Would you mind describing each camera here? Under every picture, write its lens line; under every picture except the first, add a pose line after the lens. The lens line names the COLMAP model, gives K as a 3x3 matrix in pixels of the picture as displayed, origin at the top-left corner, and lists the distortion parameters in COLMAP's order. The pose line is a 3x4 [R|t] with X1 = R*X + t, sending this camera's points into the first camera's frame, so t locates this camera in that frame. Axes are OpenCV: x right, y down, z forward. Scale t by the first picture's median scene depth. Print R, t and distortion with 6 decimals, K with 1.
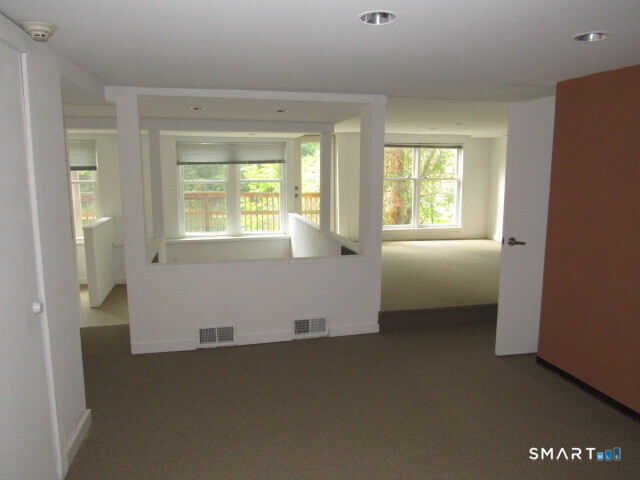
lens RADIAL K [[458.8, 0, 320.0], [0, 458.8, 240.0], [0, 0, 1]] dist [-0.025807, 0.006018]
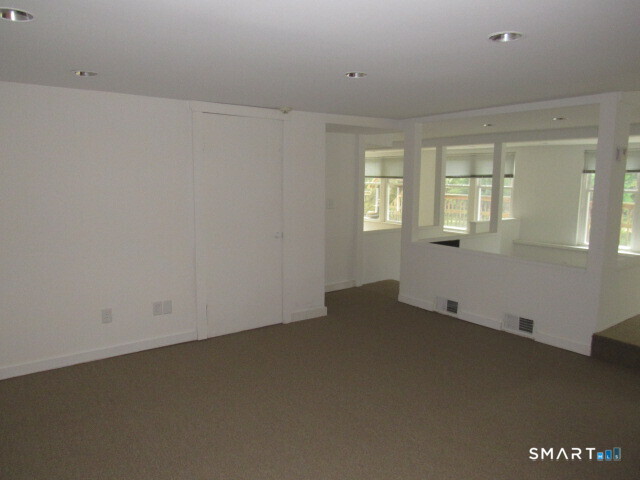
lens RADIAL K [[458.8, 0, 320.0], [0, 458.8, 240.0], [0, 0, 1]] dist [-0.025807, 0.006018]
pose [[0.393678, 0.124880, -0.910726, 0.707944], [-0.145203, 0.986739, 0.072537, -0.010656], [0.907708, 0.103684, 0.406591, 0.136820]]
